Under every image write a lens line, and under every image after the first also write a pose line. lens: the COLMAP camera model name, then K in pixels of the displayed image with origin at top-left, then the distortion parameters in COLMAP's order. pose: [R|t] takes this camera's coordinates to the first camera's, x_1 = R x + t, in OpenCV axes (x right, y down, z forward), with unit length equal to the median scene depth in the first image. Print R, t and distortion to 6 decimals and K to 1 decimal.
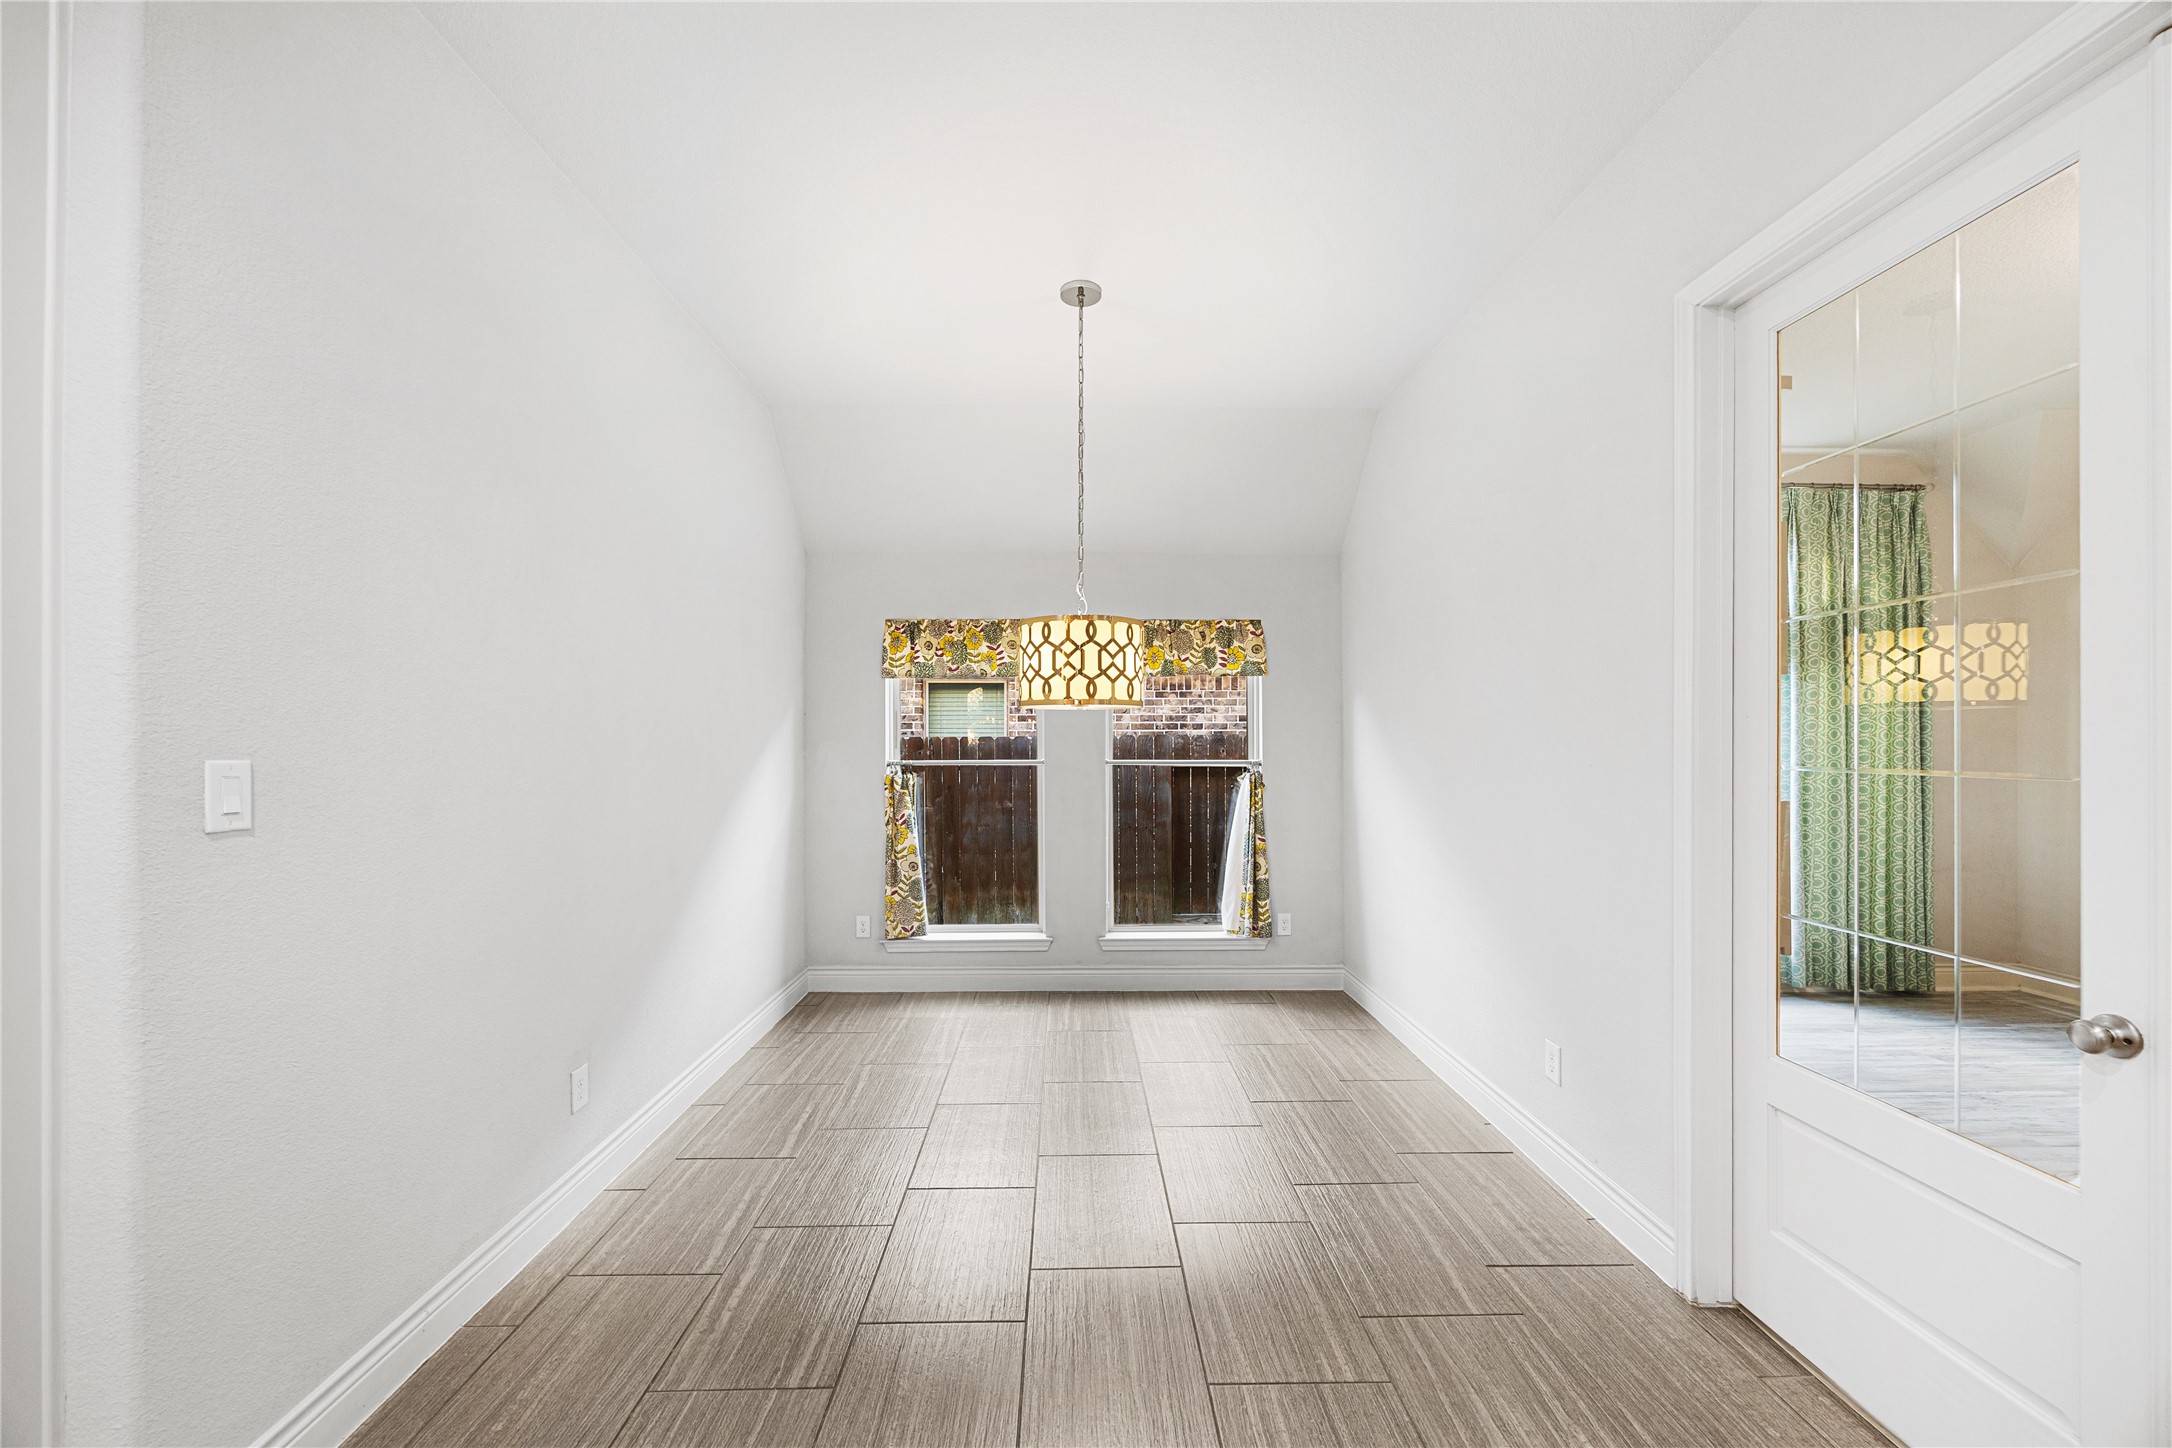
lens RADIAL K [[854.9, 0, 961.6], [0, 854.9, 733.3], [0, 0, 1]] dist [-0.000591, -0.000038]
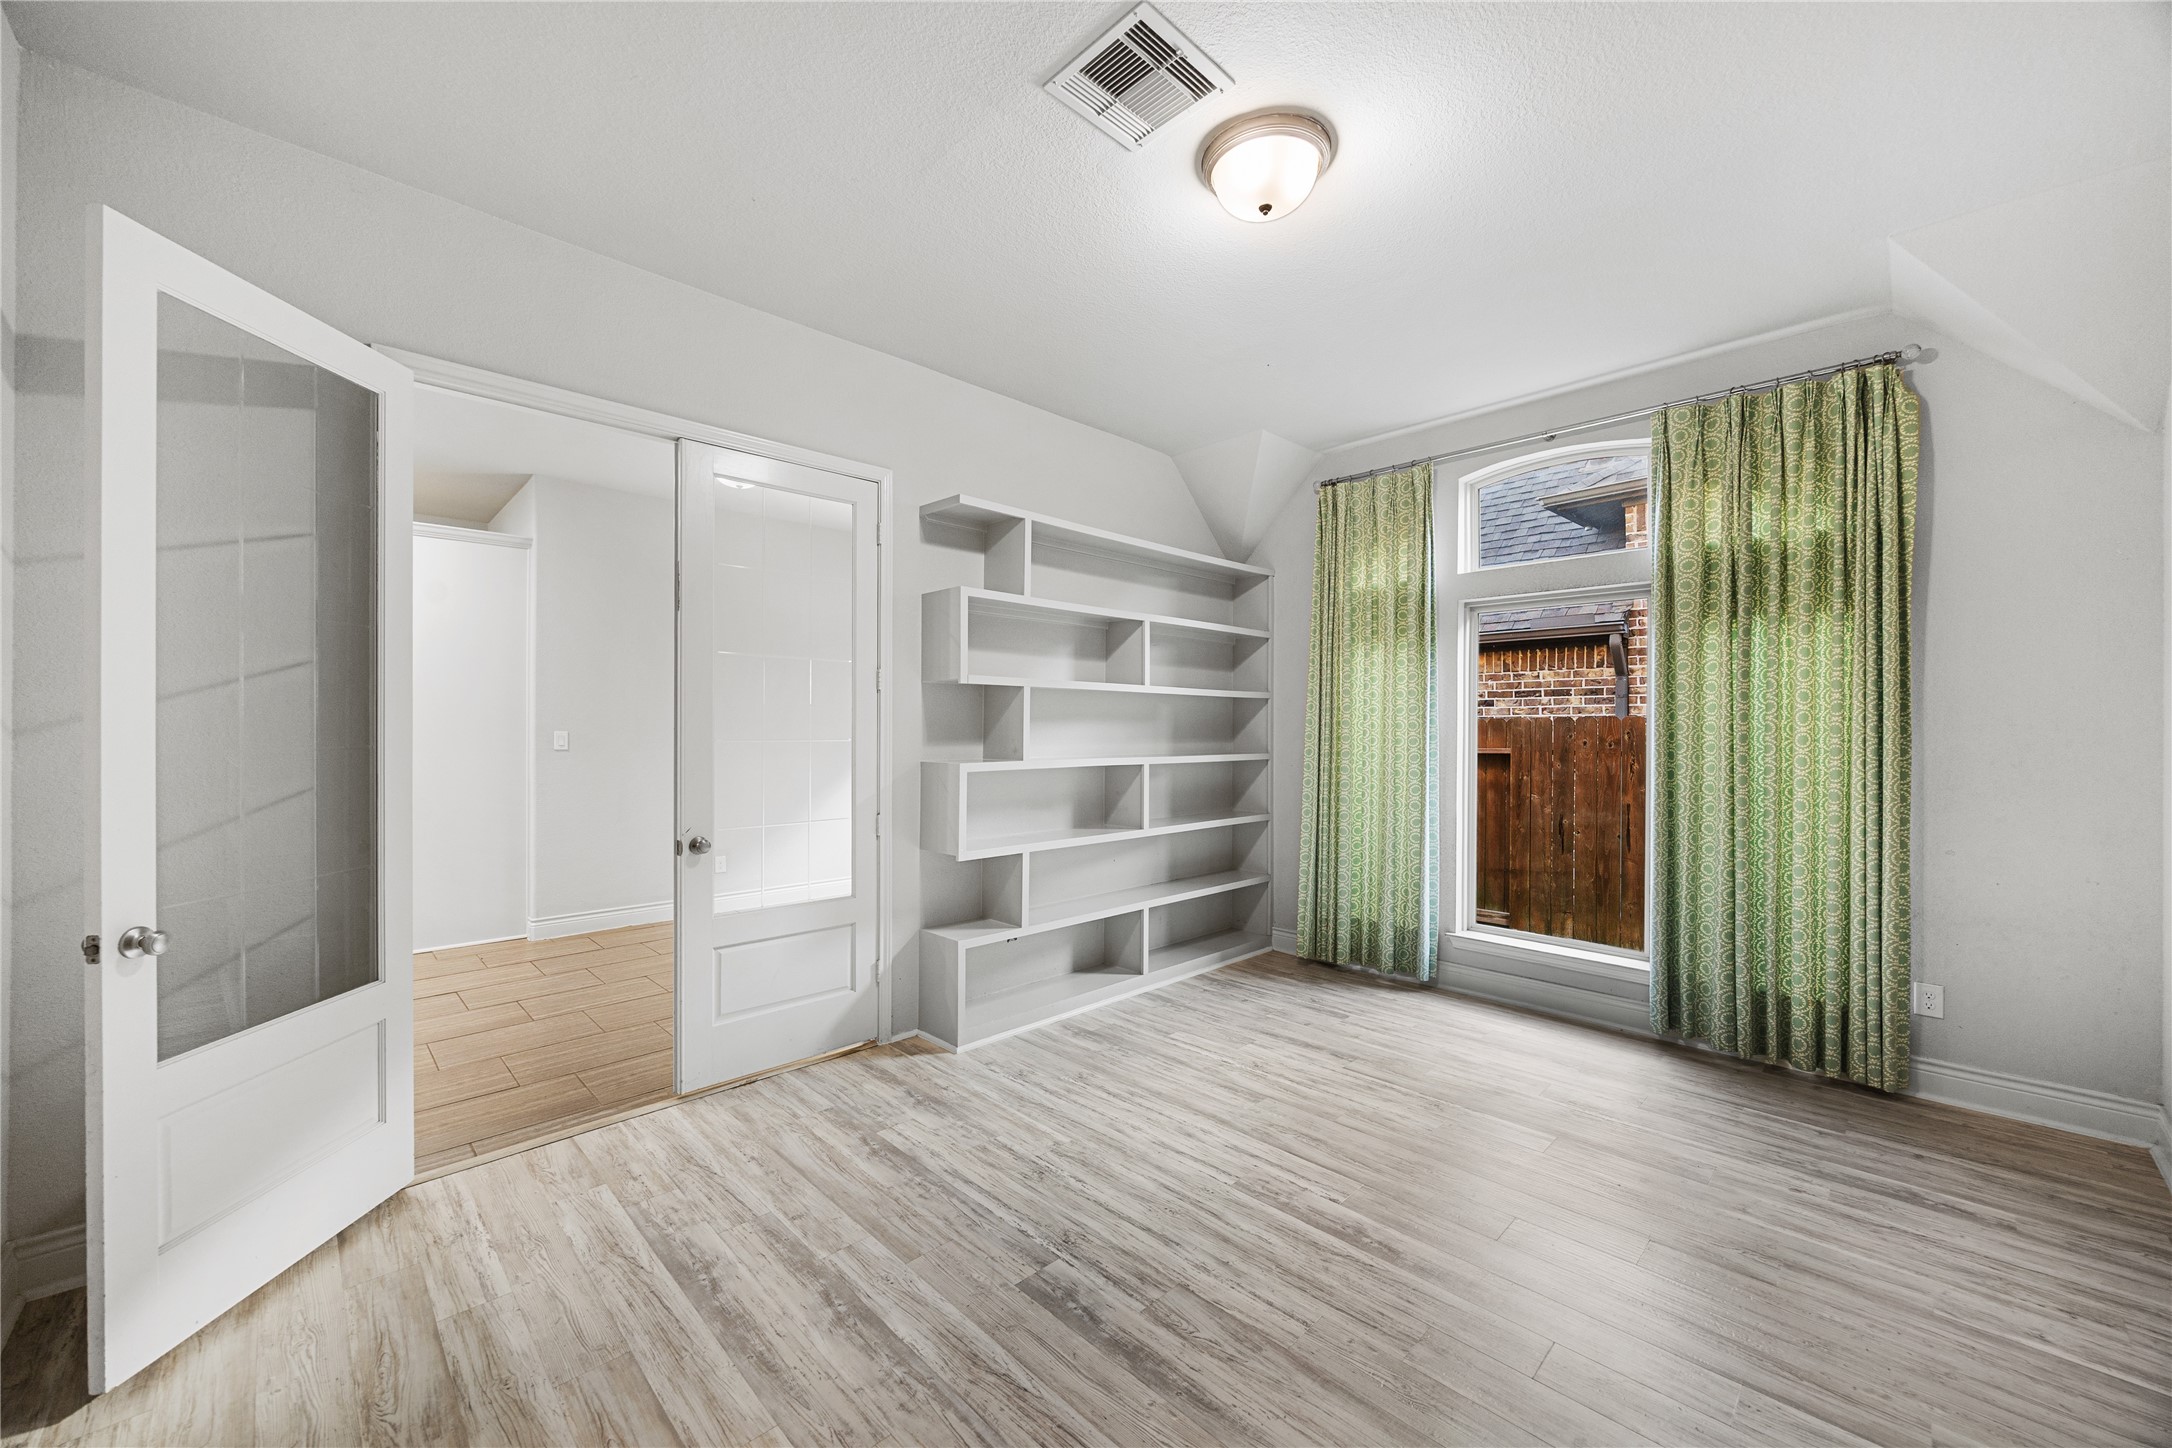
lens RADIAL K [[830.2, 0, 1080.8], [0, 830.2, 719.5], [0, 0, 1]] dist [-0.002059, -0.000318]
pose [[0.672060, -0.013586, -0.740372, 1.190670], [0.000432, 0.999839, -0.017955, 0.016696], [0.740496, 0.011747, 0.671958, 0.074028]]
